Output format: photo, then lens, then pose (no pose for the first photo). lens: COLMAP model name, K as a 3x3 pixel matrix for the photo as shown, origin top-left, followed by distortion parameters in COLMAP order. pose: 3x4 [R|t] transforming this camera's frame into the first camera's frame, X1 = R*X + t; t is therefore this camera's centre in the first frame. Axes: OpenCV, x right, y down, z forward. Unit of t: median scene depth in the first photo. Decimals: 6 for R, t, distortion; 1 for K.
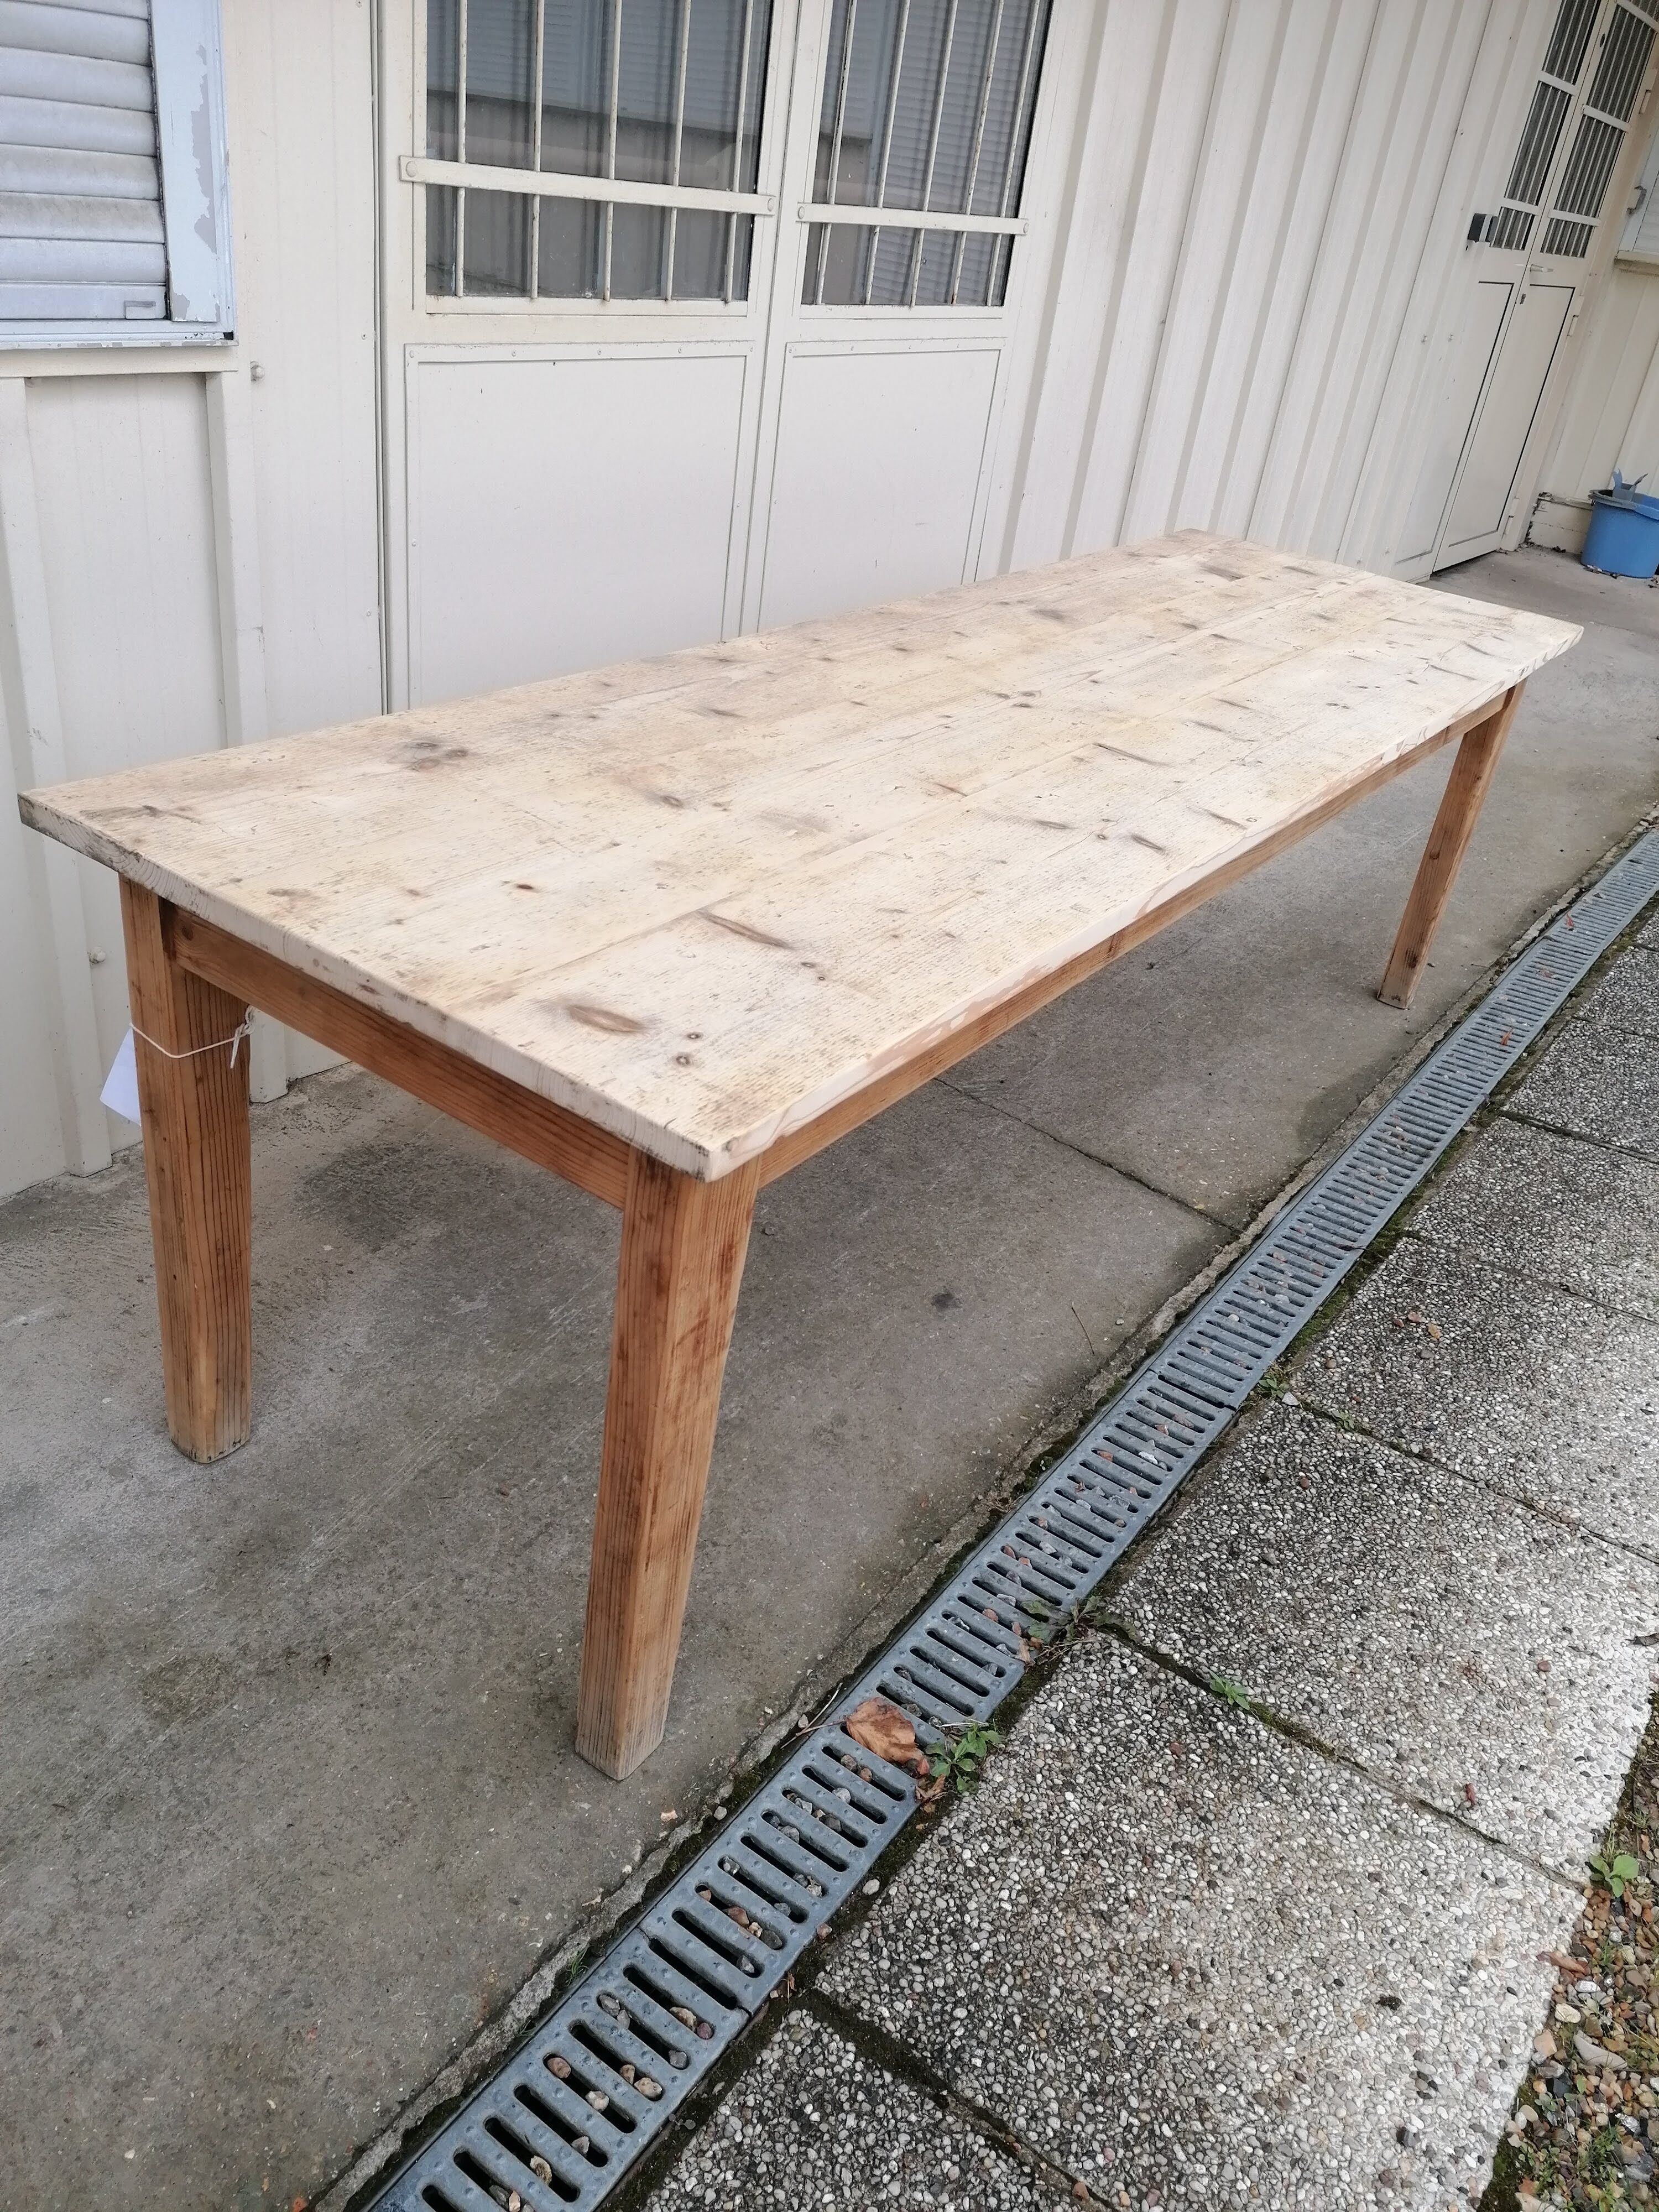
lens RADIAL K [[1669.3, 0, 828.3], [0, 1669.3, 1094.3], [0, 0, 1]] dist [0.112974, -0.152775]
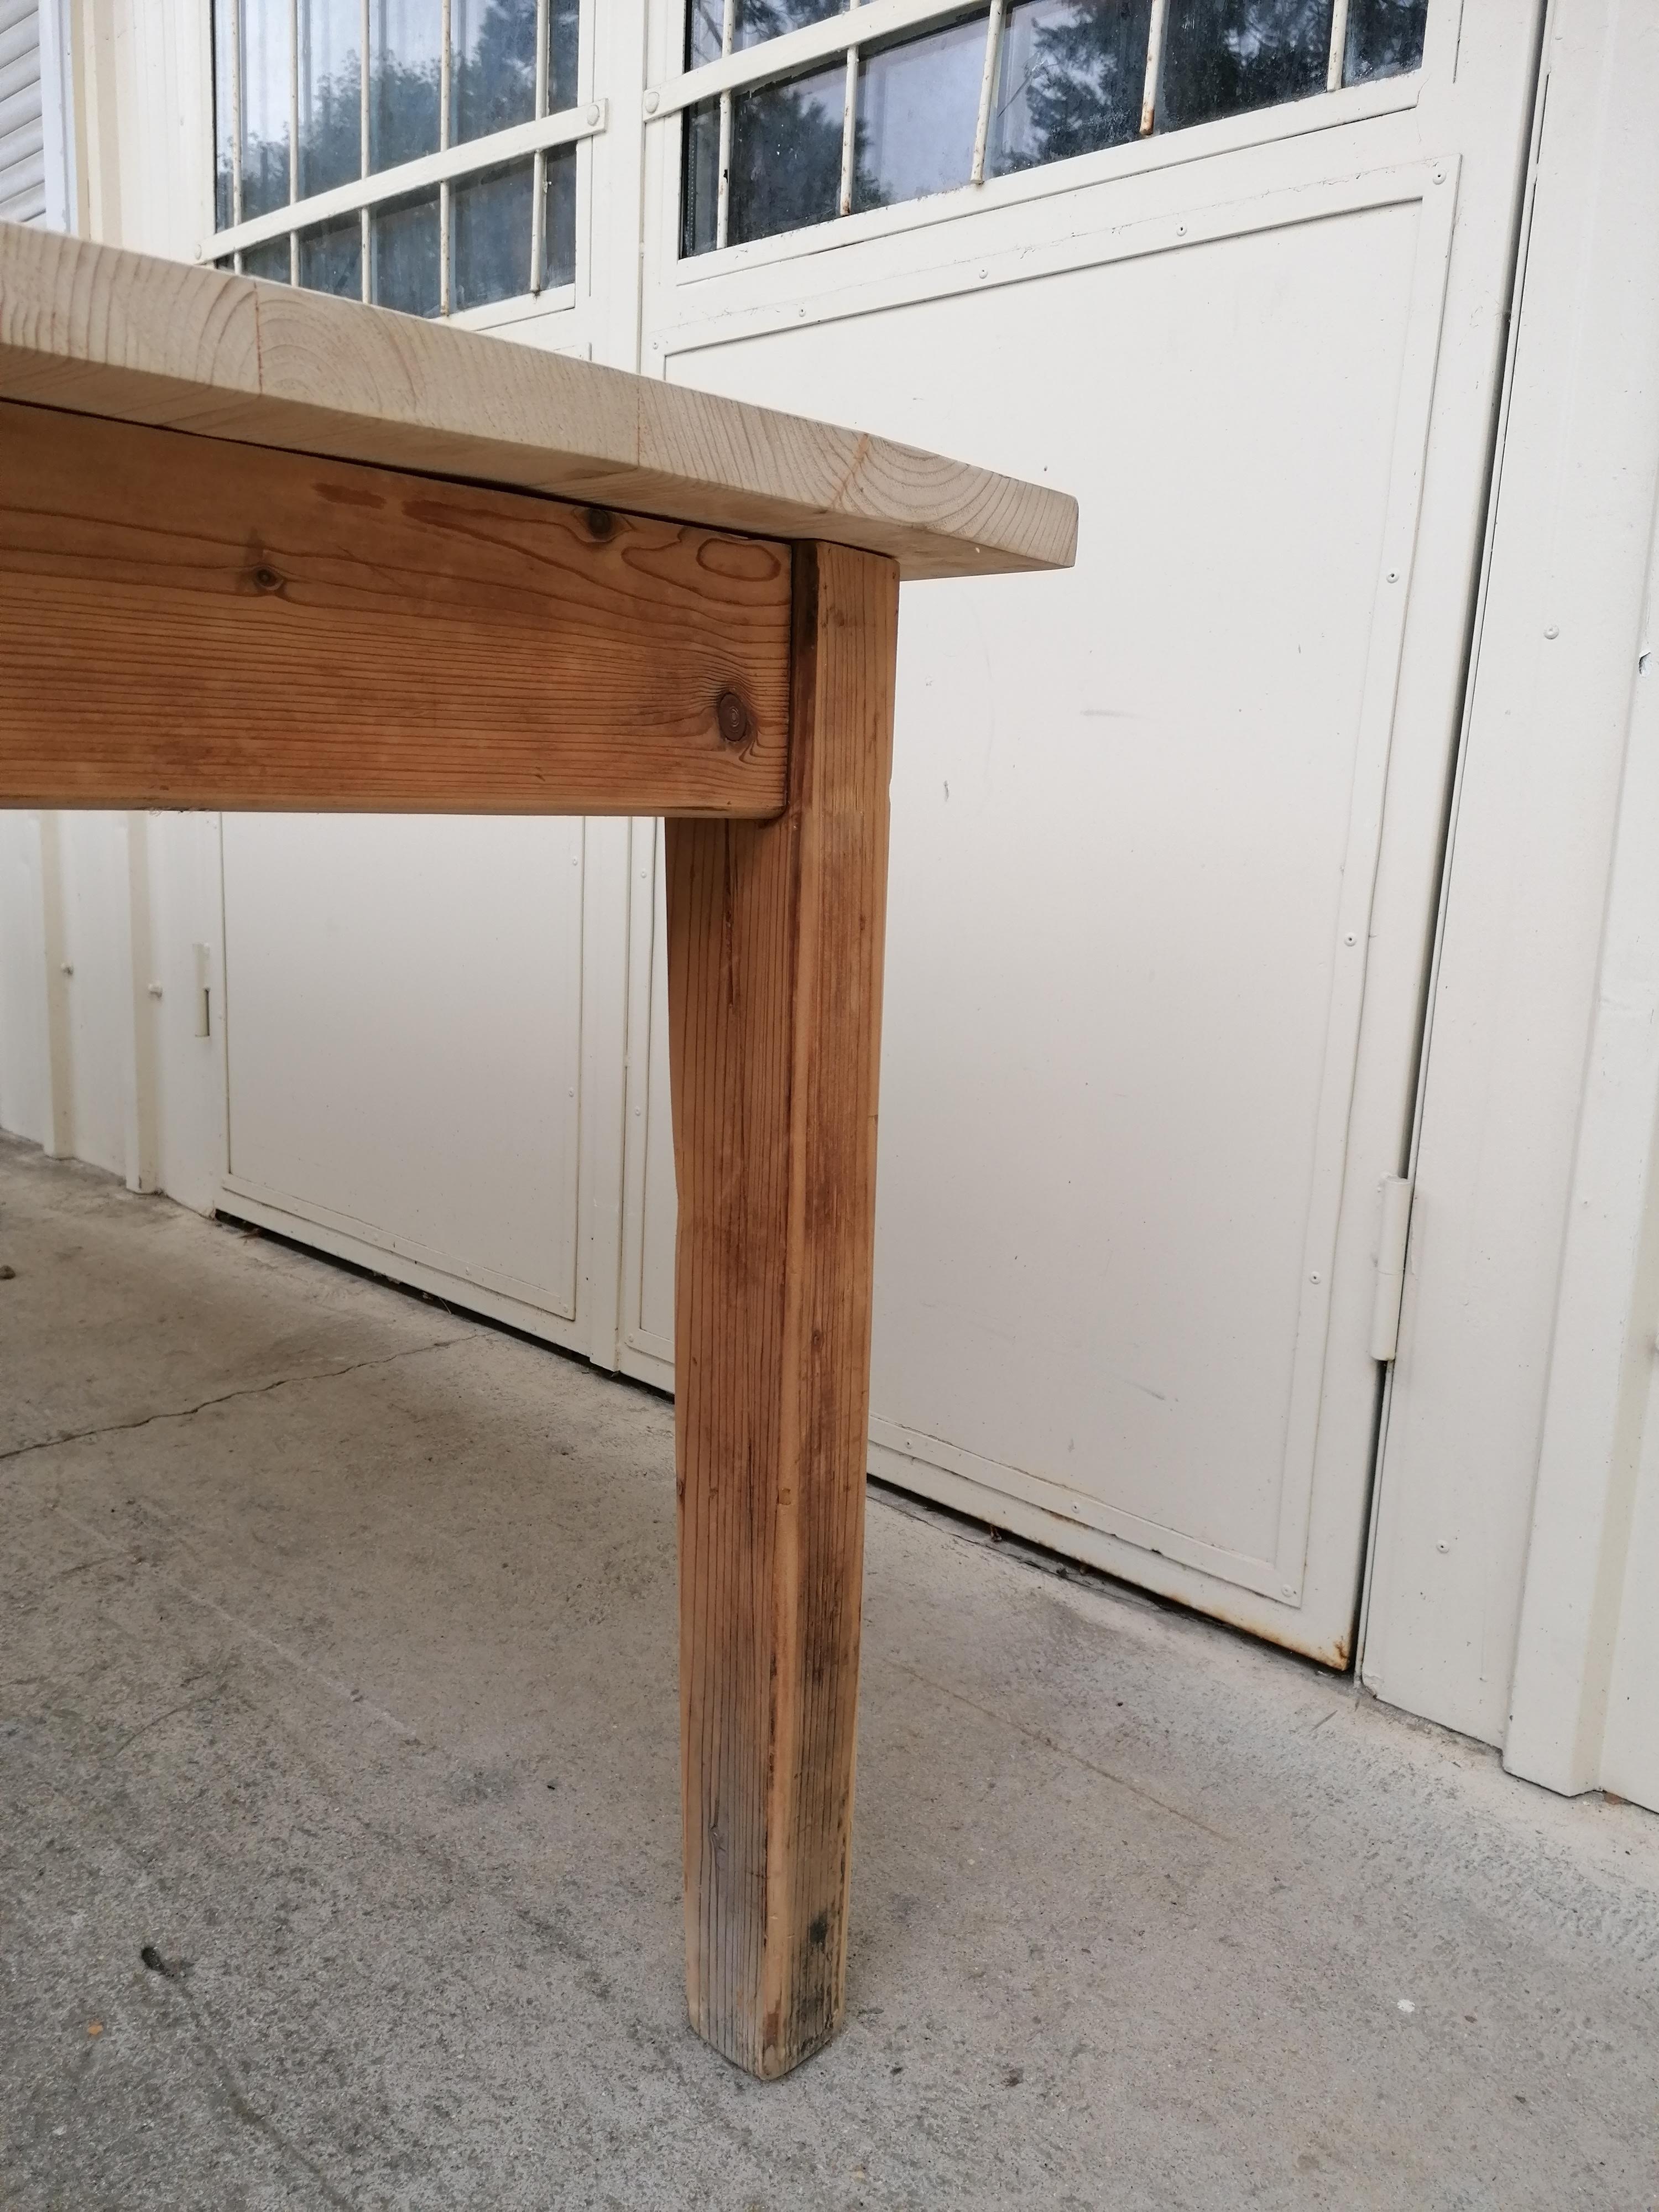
lens RADIAL K [[1657.6, 0, 821.4], [0, 1657.6, 1106.3], [0, 0, 1]] dist [0.108743, -0.141029]
pose [[-0.134116, 0.050861, -0.989660, 0.815762], [-0.544405, 0.830697, 0.116467, -0.518305], [0.828031, 0.554396, -0.083721, 1.939173]]
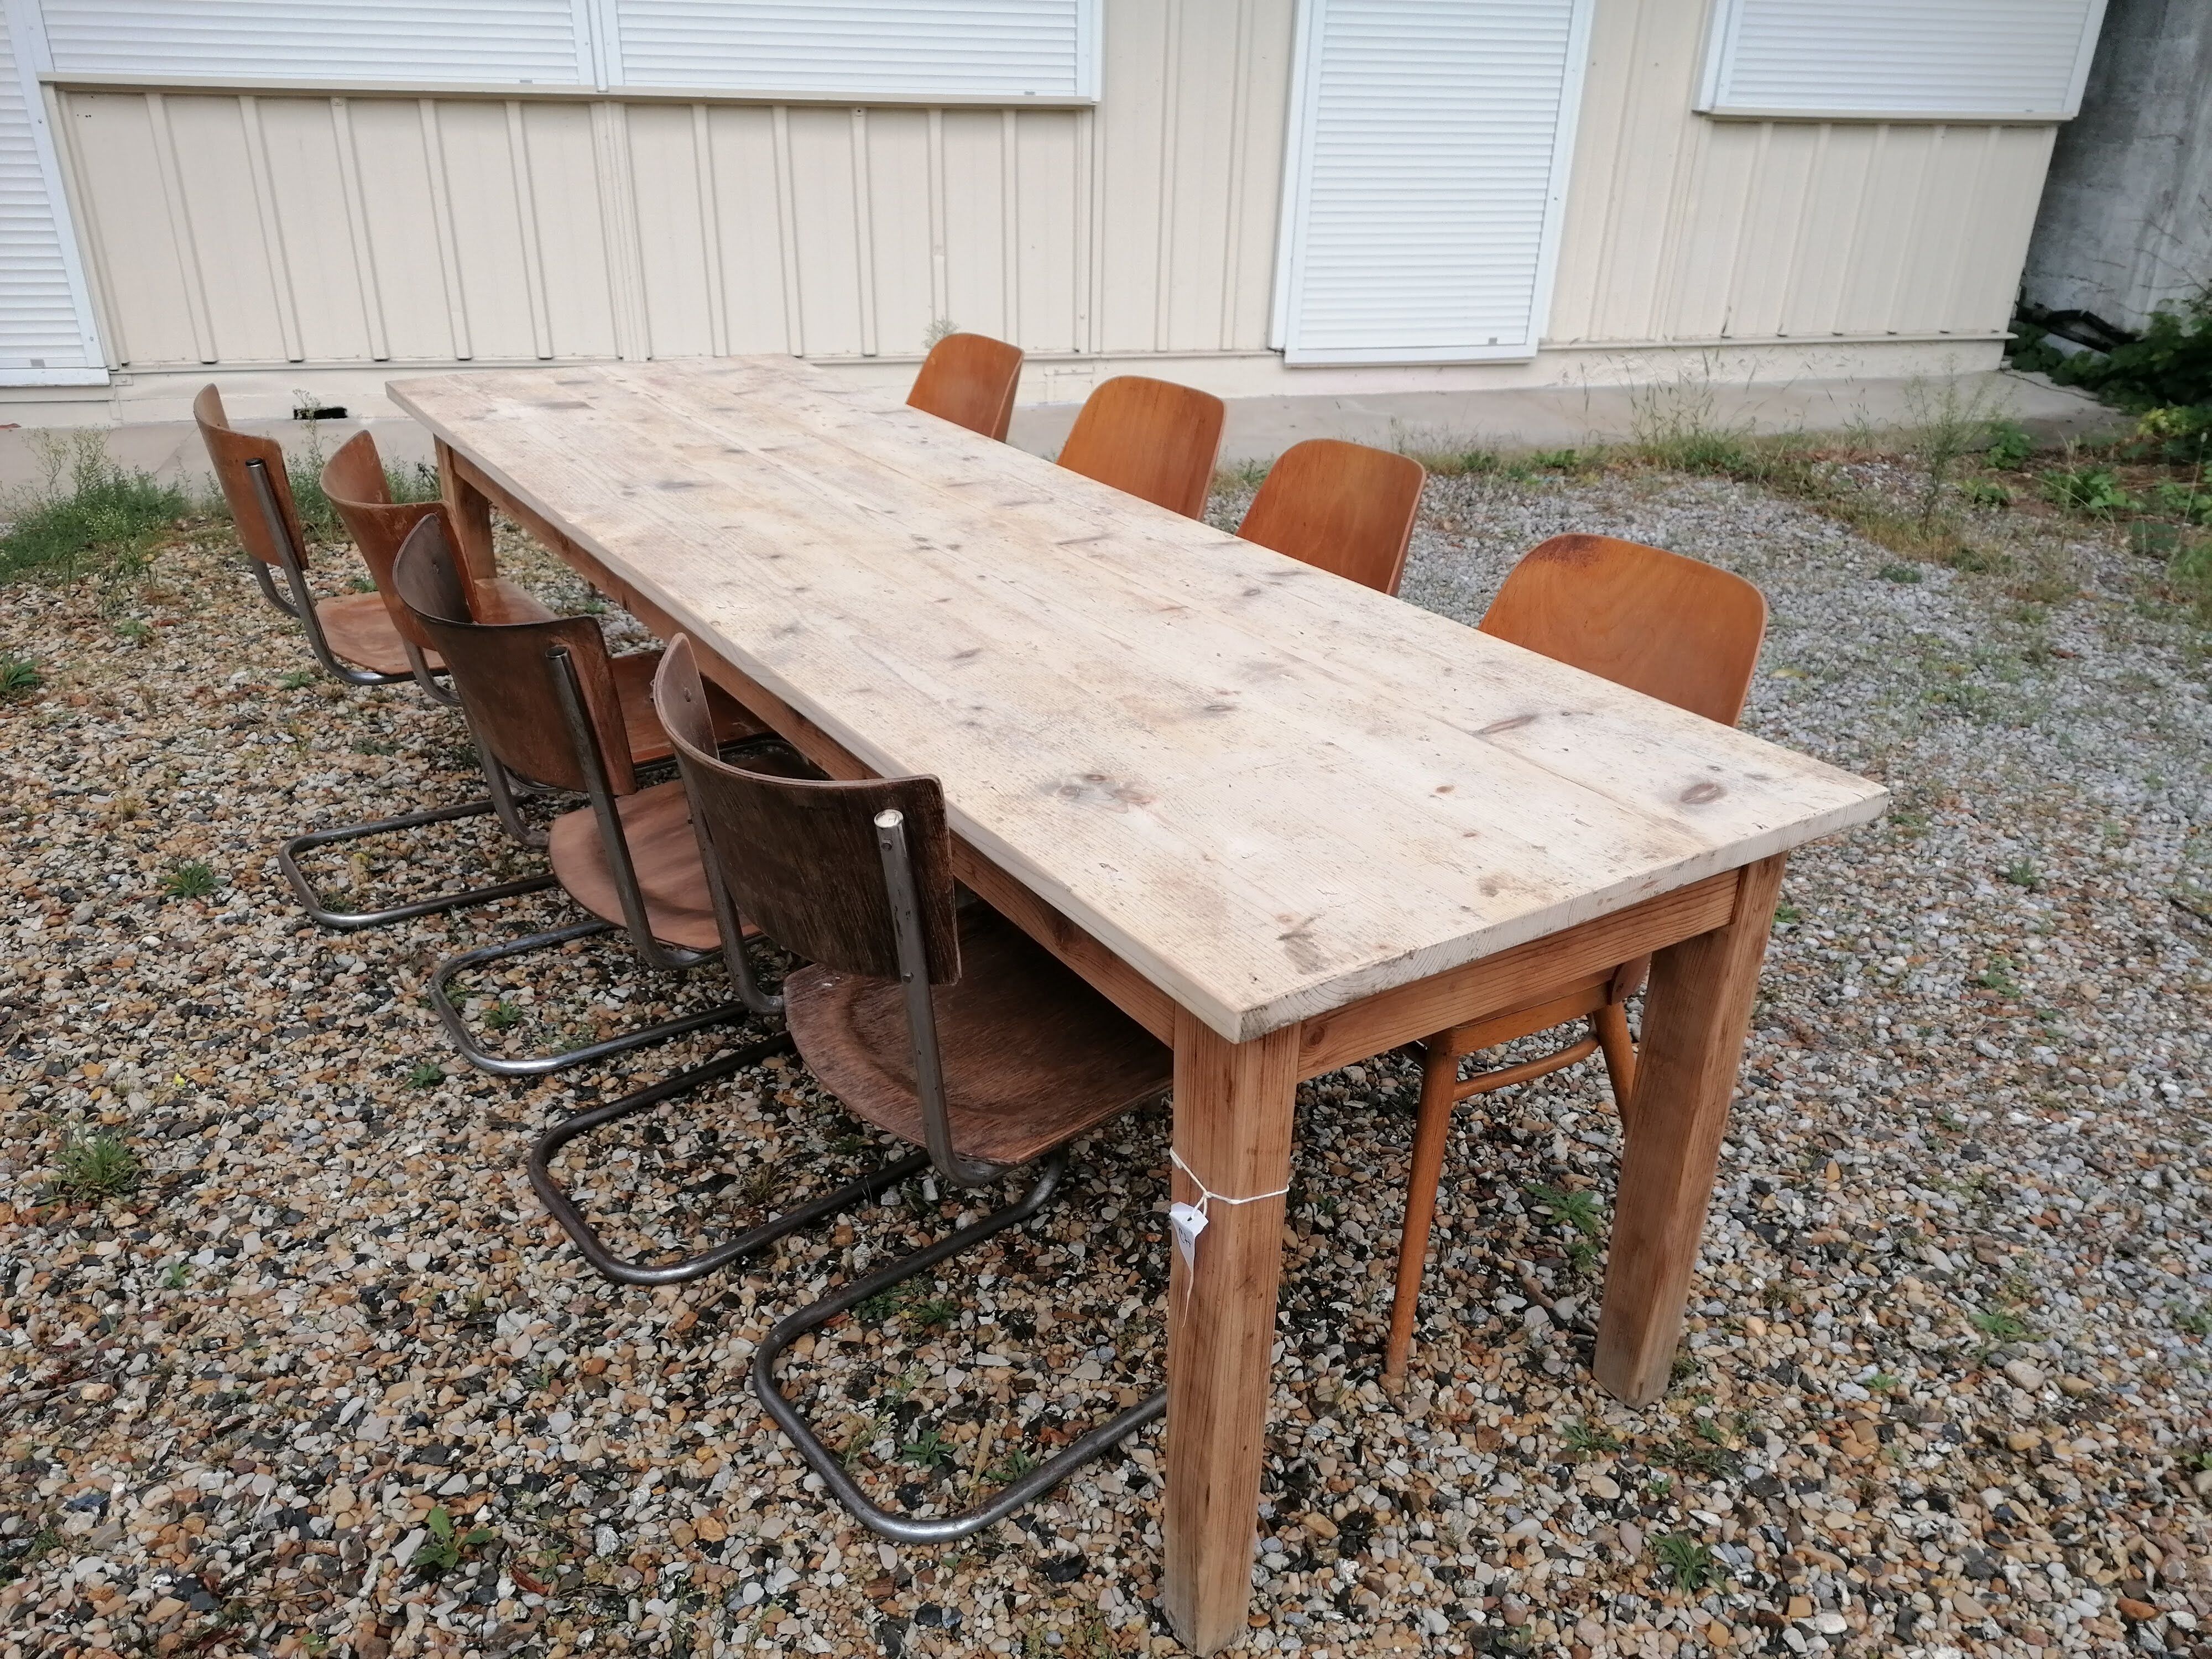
lens RADIAL K [[1672.5, 0, 1114.8], [0, 1672.5, 809.4], [0, 0, 1]] dist [0.117142, -0.168137]
pose [[0.360565, -0.505980, 0.783567, -0.893538], [0.487592, 0.818399, 0.304102, -0.438479], [-0.795140, 0.272412, 0.541797, 0.479750]]
